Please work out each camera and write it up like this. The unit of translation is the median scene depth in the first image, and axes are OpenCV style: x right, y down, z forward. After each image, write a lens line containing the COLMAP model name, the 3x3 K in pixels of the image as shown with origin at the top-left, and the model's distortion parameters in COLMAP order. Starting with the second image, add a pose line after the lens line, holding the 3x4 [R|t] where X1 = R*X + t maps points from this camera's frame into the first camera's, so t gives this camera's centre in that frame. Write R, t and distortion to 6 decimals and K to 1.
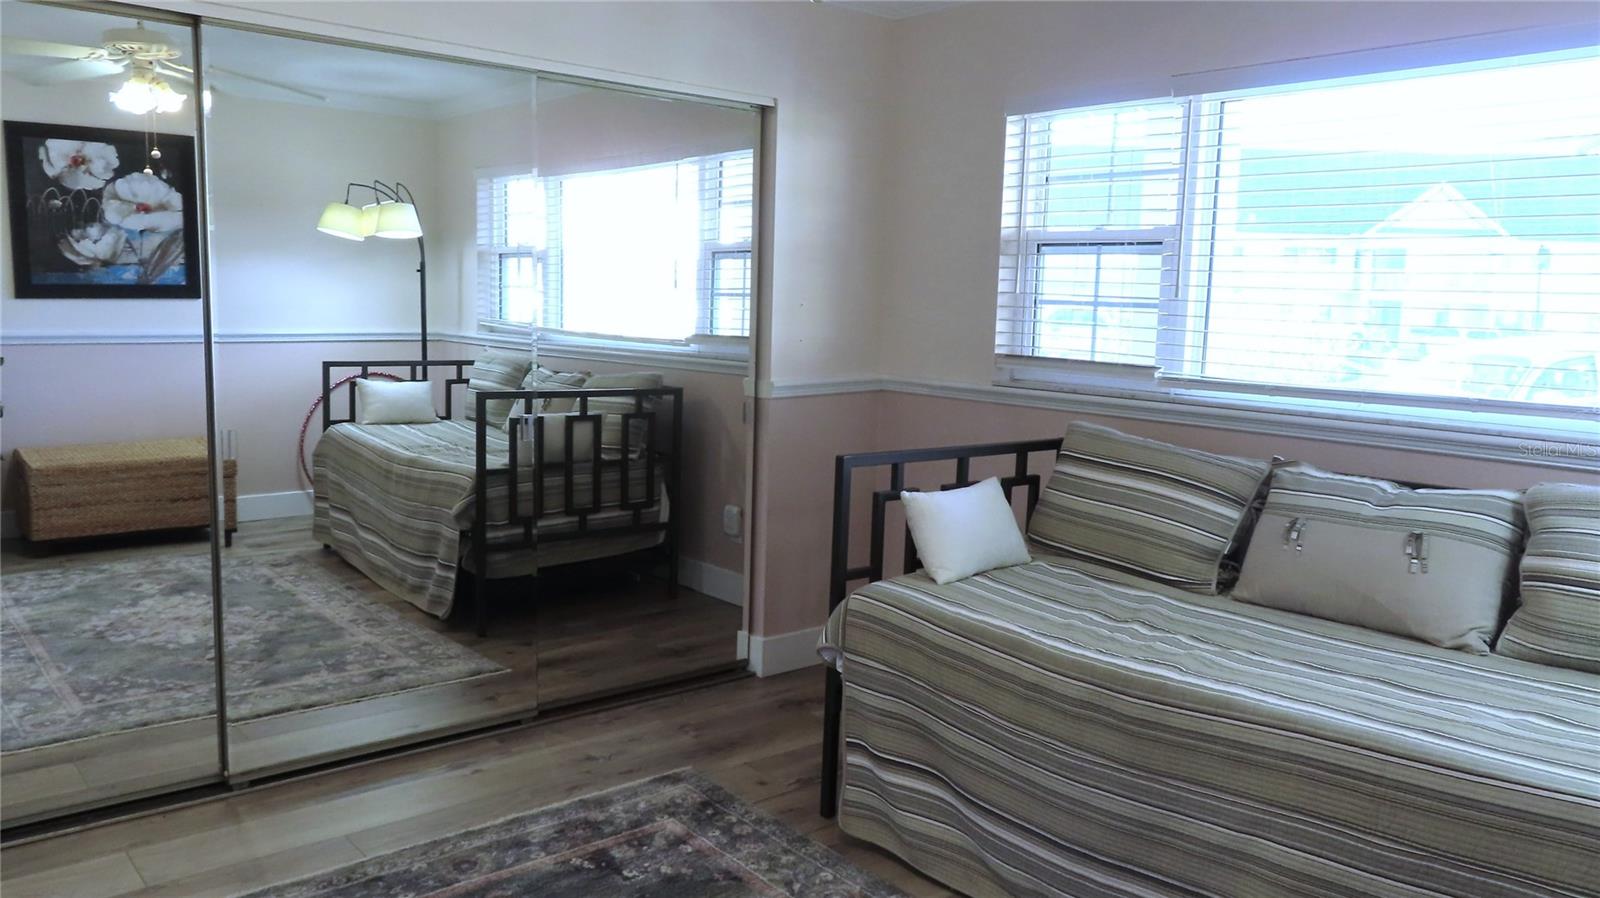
lens RADIAL K [[1166.3, 0, 793.2], [0, 1166.3, 452.7], [0, 0, 1]] dist [-0.006093, 0.001825]
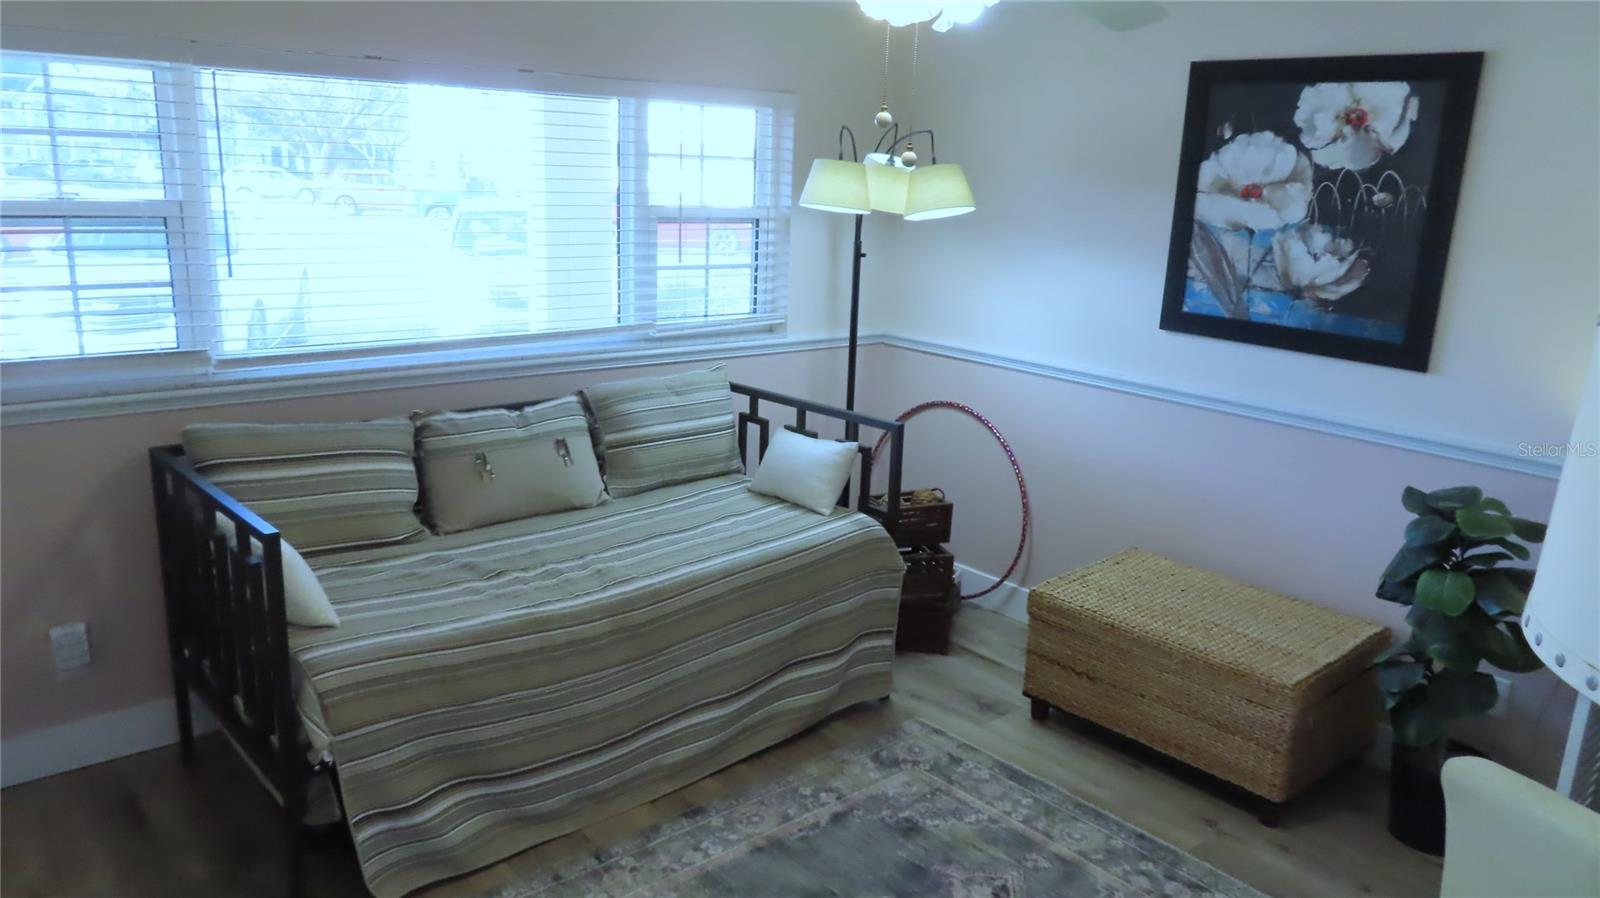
lens RADIAL K [[1166.3, 0, 793.2], [0, 1166.3, 452.7], [0, 0, 1]] dist [-0.006093, 0.001825]
pose [[-0.014561, -0.270630, 0.962573, -0.842945], [0.090031, 0.958410, 0.270822, -0.274779], [-0.995833, 0.090604, 0.010410, 0.689664]]
